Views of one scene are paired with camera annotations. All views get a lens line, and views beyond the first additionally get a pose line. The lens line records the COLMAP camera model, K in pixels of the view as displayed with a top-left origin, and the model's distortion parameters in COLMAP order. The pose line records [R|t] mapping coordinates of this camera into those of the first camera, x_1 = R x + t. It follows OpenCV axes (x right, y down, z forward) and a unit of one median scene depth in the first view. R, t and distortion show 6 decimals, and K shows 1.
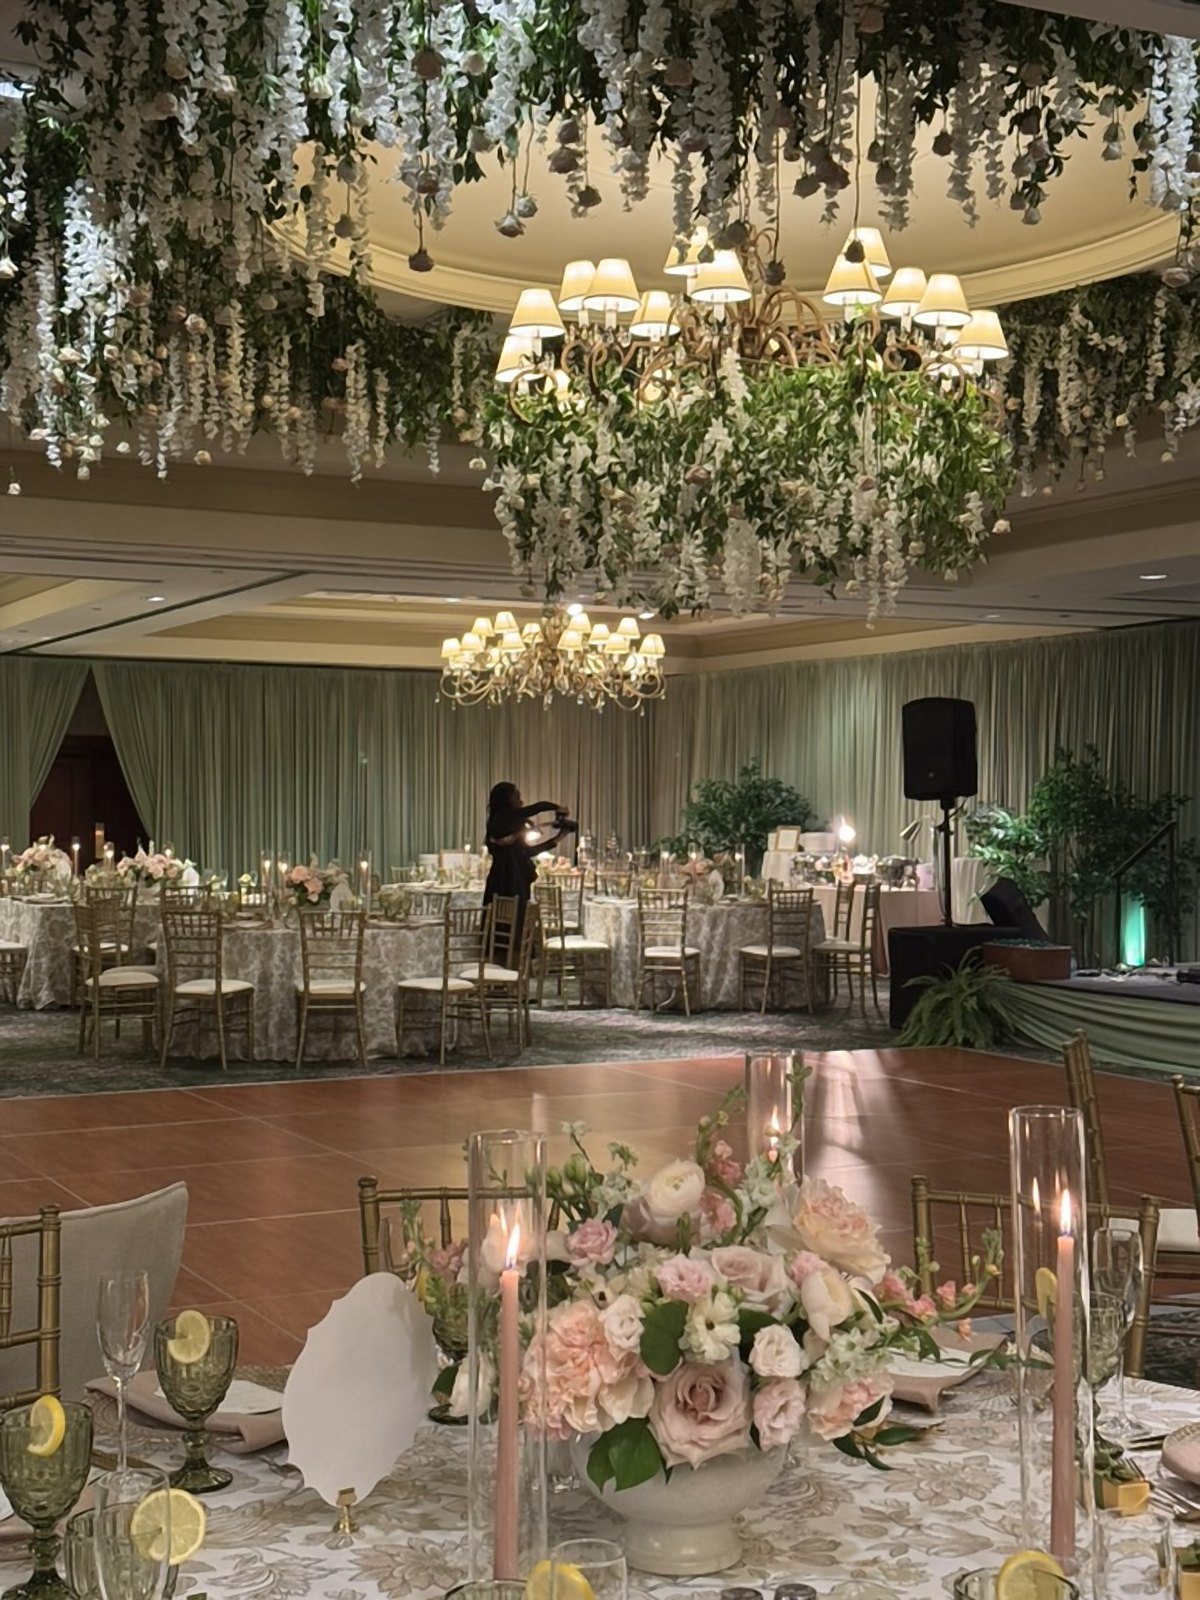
lens RADIAL K [[2197.6, 0, 600.0], [0, 2197.6, 800.0], [0, 0, 1]] dist [0.254246, -0.939902]
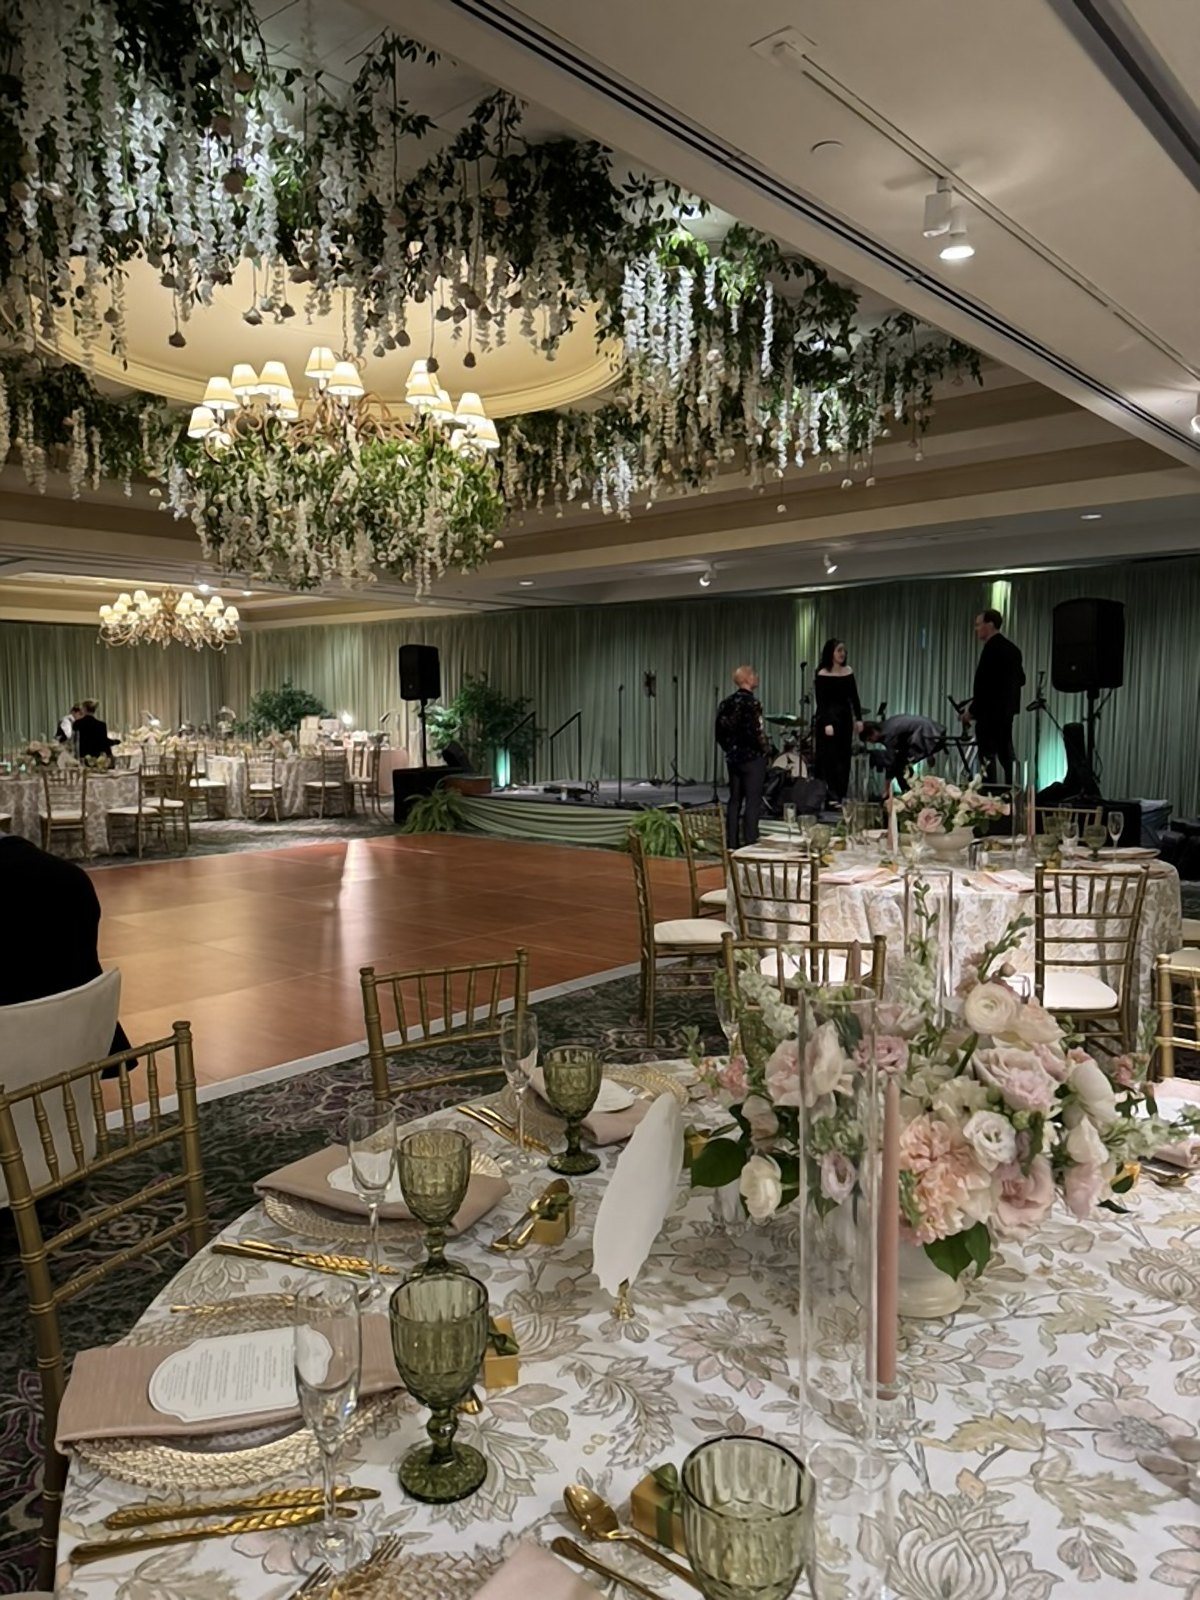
lens RADIAL K [[1109.5, 0, 600.0], [0, 1109.5, 800.0], [0, 0, 1]] dist [0.064392, -0.095987]
pose [[0.929871, -0.037873, 0.365931, -0.056643], [0.006007, 0.996117, 0.087830, 0.003242], [-0.367837, -0.079472, 0.926488, 0.085762]]
